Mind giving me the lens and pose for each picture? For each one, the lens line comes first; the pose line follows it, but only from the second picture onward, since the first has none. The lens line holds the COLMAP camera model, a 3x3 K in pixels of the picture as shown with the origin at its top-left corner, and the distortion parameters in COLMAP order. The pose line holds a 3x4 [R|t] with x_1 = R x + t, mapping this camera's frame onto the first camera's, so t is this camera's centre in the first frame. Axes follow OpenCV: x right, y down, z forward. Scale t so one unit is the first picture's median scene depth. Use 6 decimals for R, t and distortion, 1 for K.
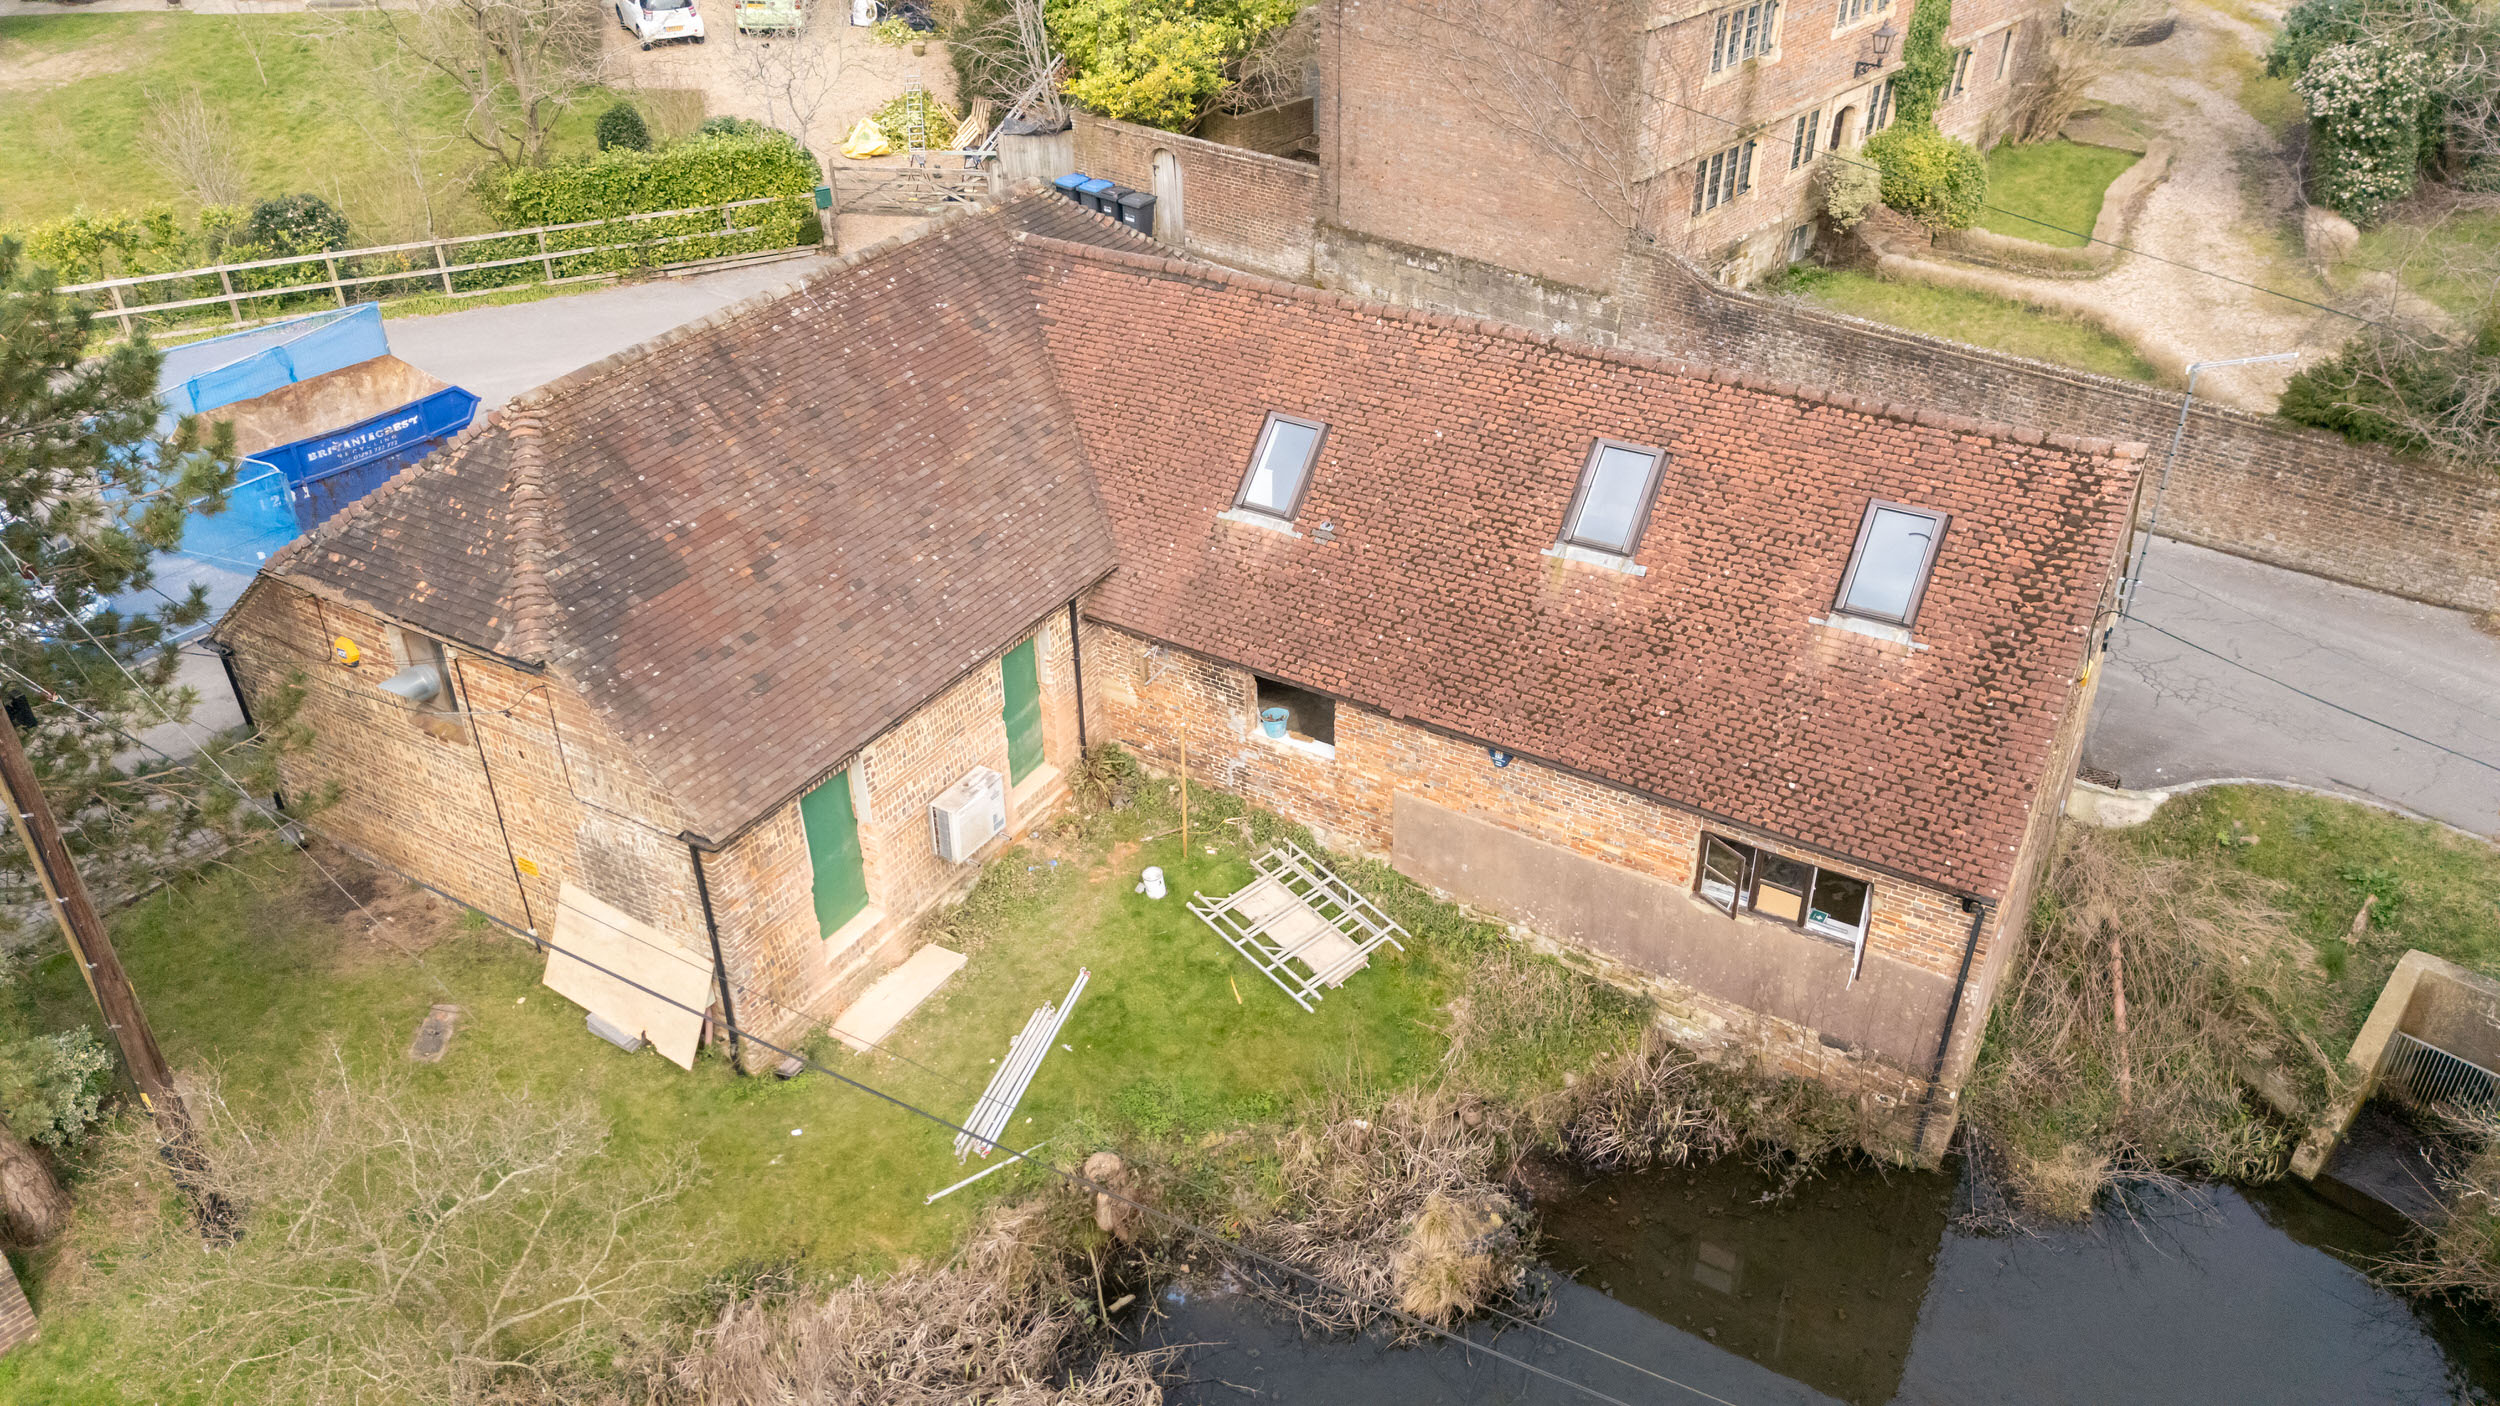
lens RADIAL K [[1838.5, 0, 1260.7], [0, 1838.5, 702.1], [0, 0, 1]] dist [0.041916, -0.029287]
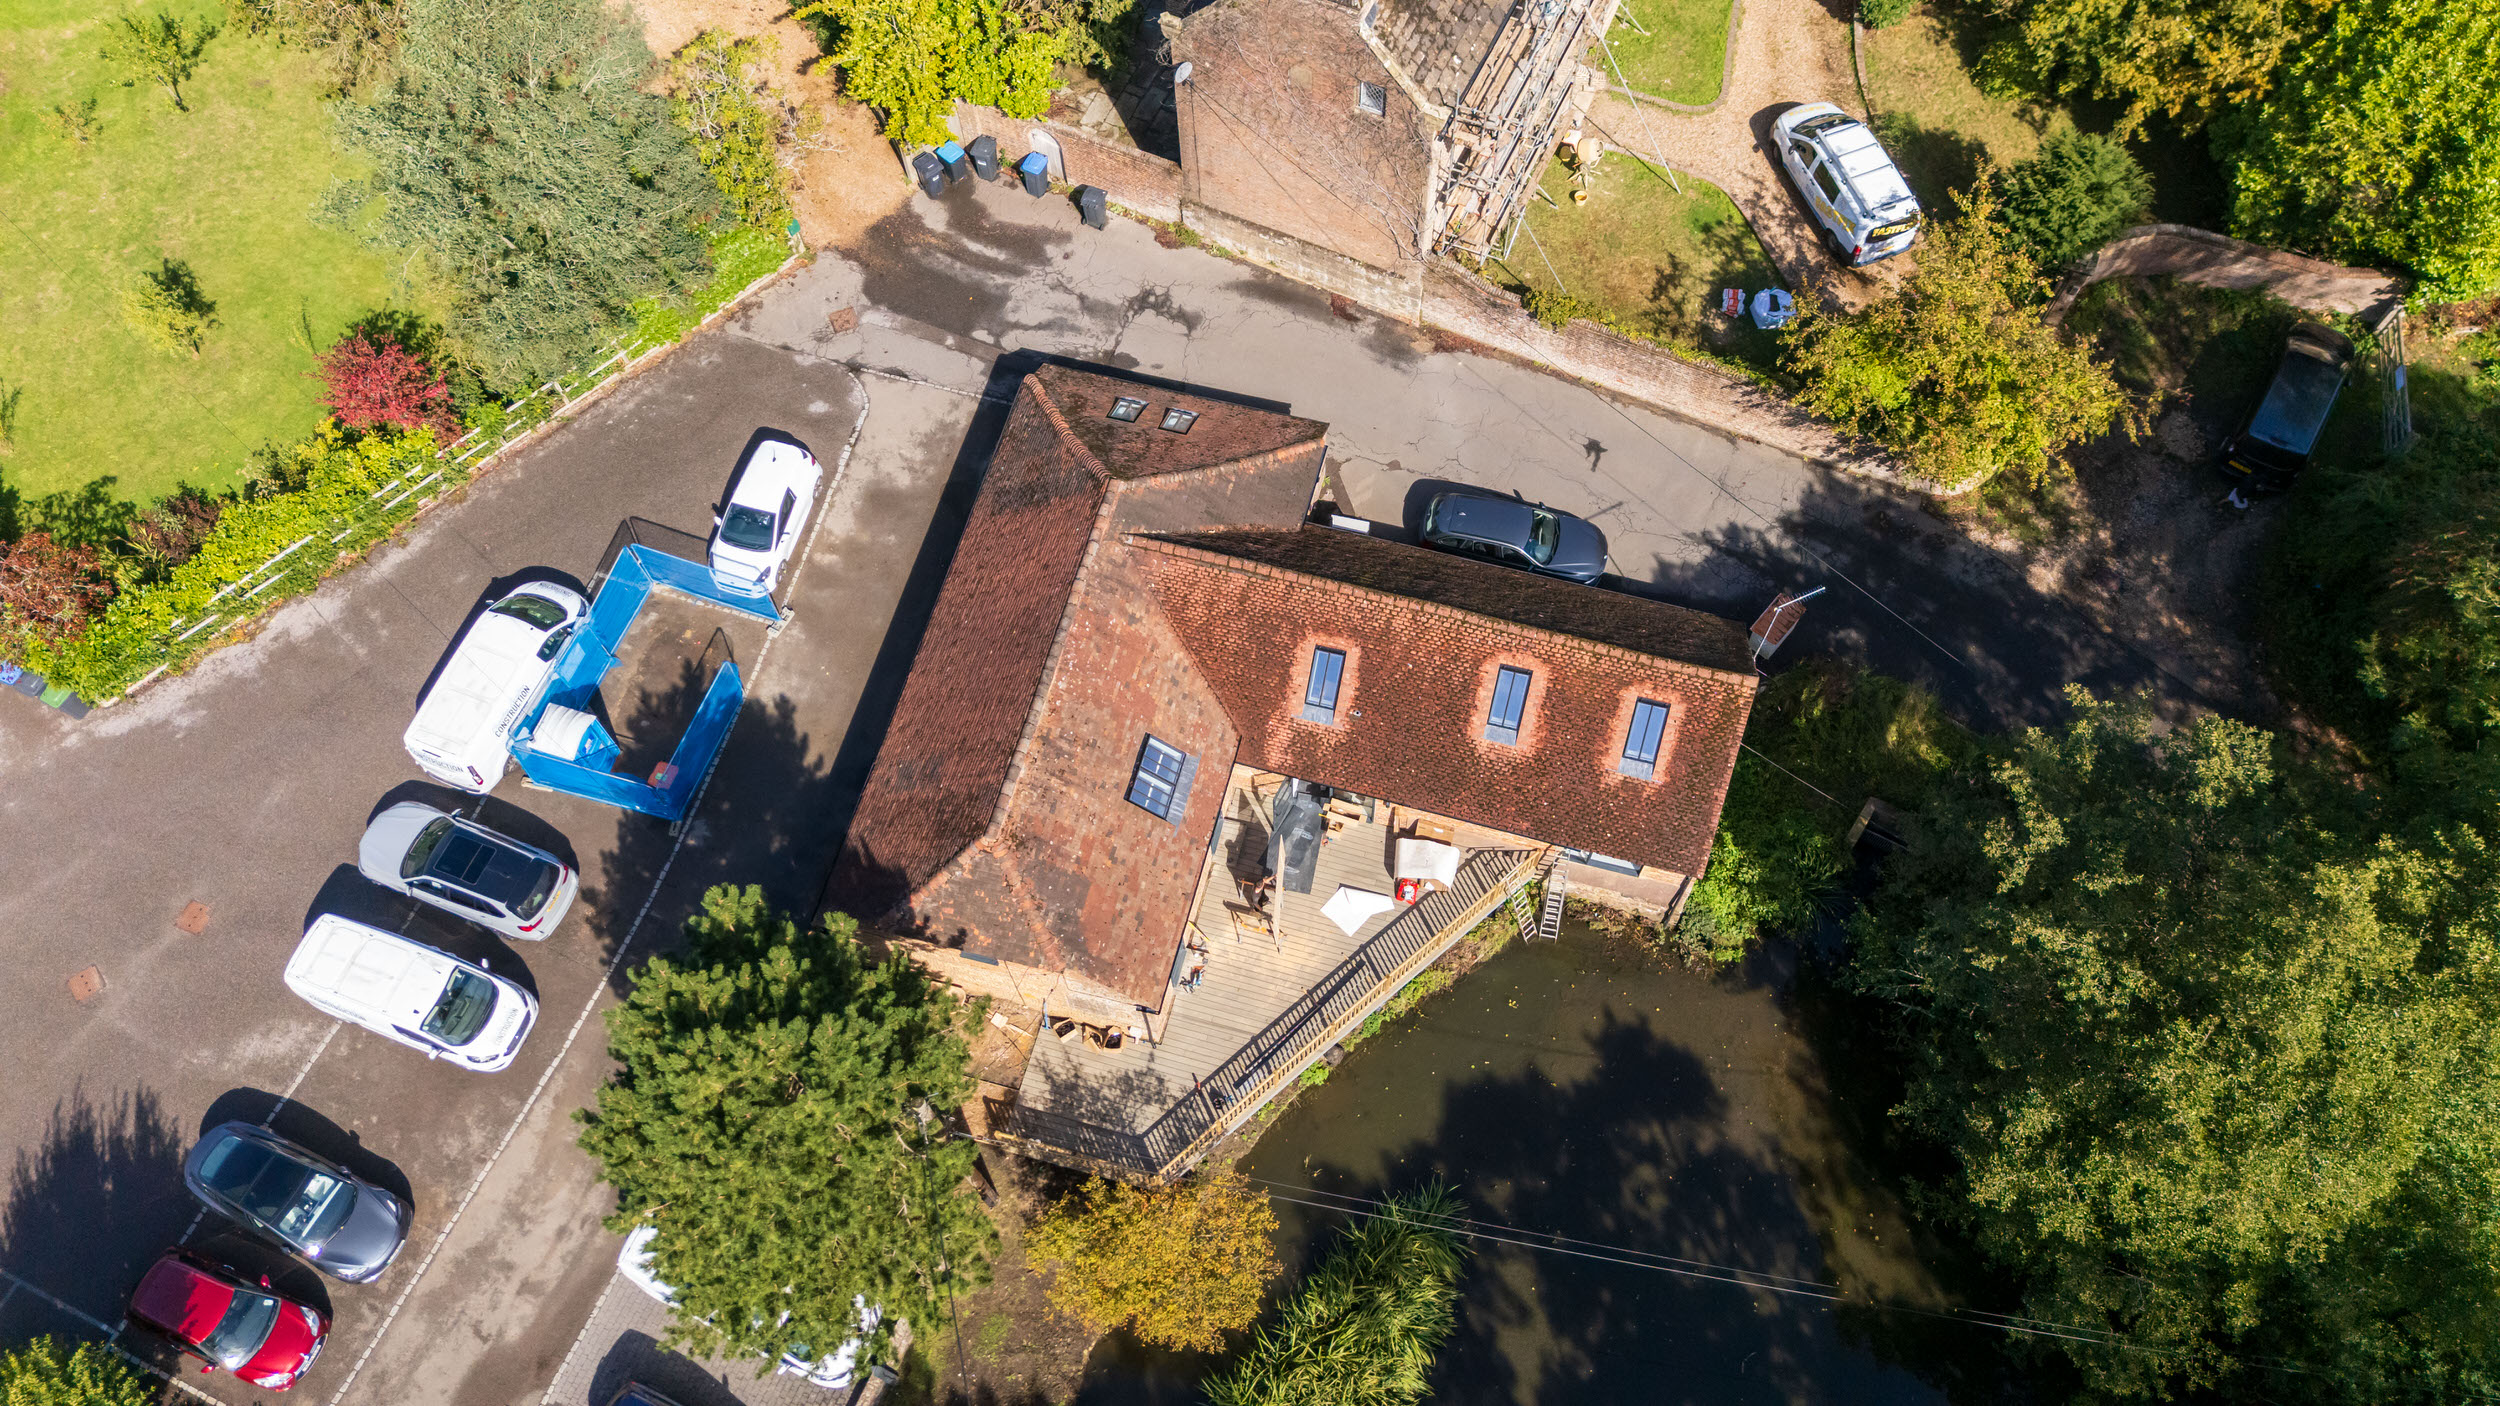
lens RADIAL K [[1838.5, 0, 1250.9], [0, 1838.5, 704.5], [0, 0, 1]] dist [0.041916, -0.029287]
pose [[0.962842, -0.250680, 0.100477, -0.287745], [0.159961, 0.829117, 0.535703, -1.267463], [-0.217597, -0.499724, 0.838407, -0.633244]]
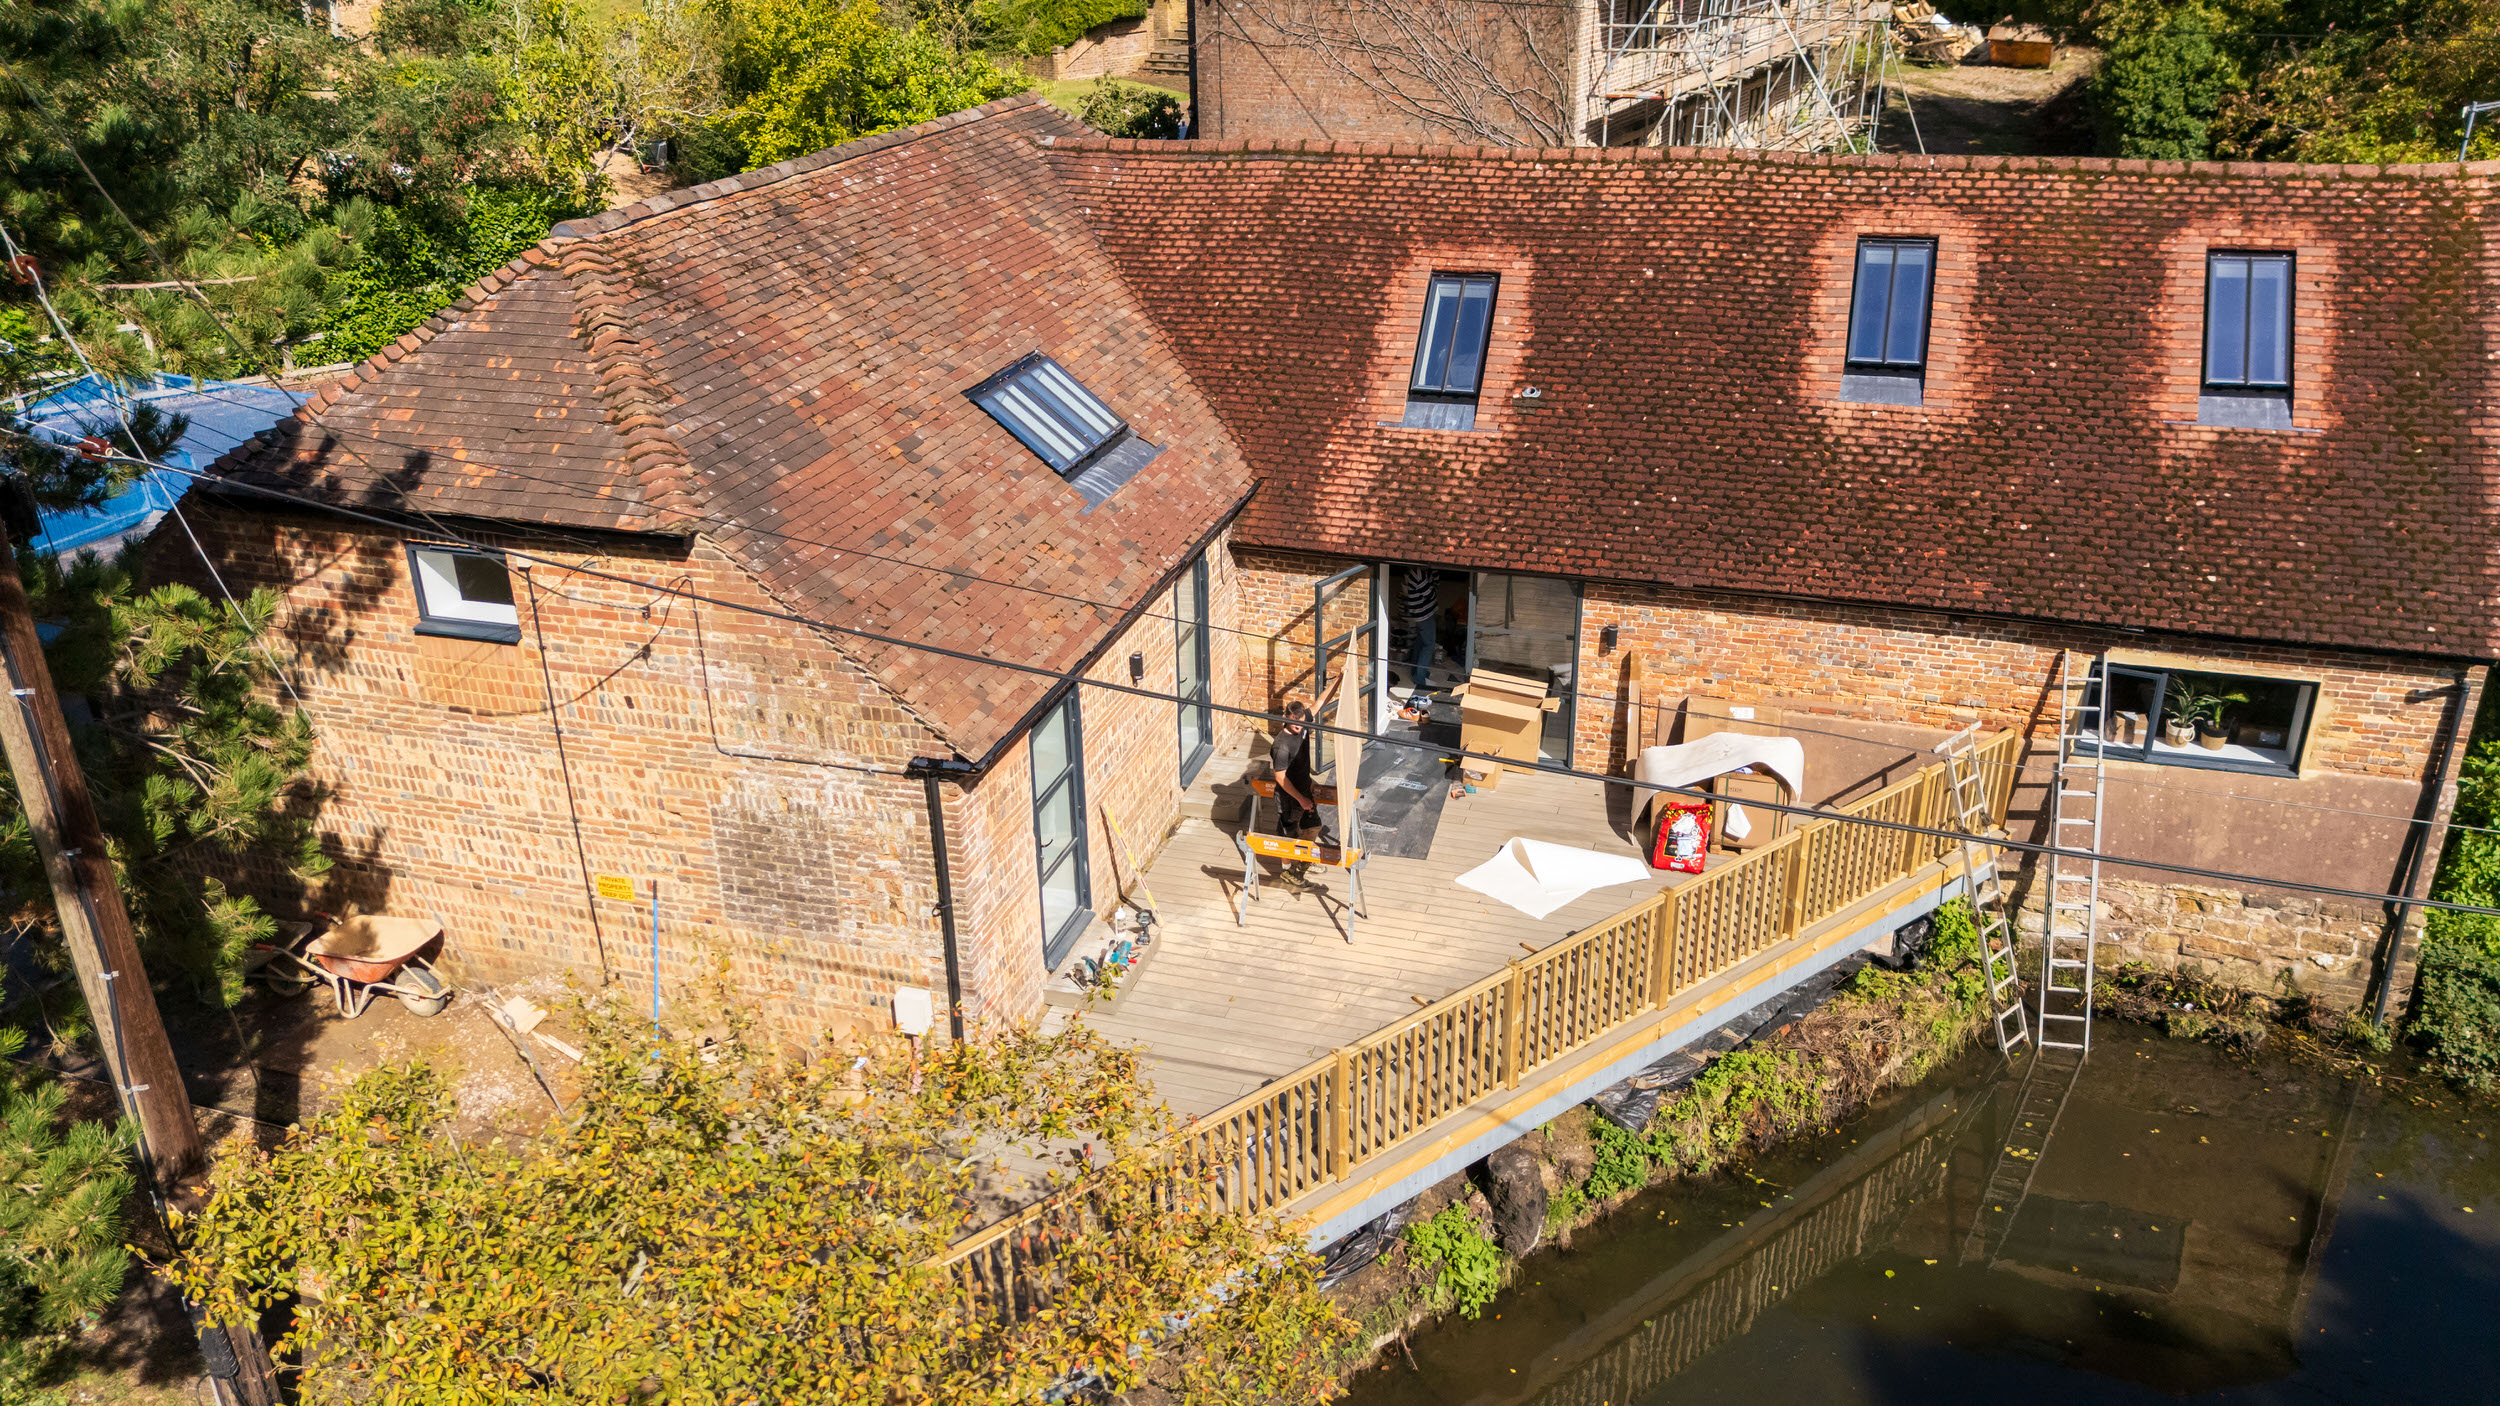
lens RADIAL K [[1838.5, 0, 1252.3], [0, 1838.5, 705.9], [0, 0, 1]] dist [0.041916, -0.029287]
pose [[0.970542, -0.105242, 0.216733, -0.311189], [0.133774, 0.983541, -0.121455, 0.140517], [-0.200384, 0.146870, 0.968646, 0.267582]]
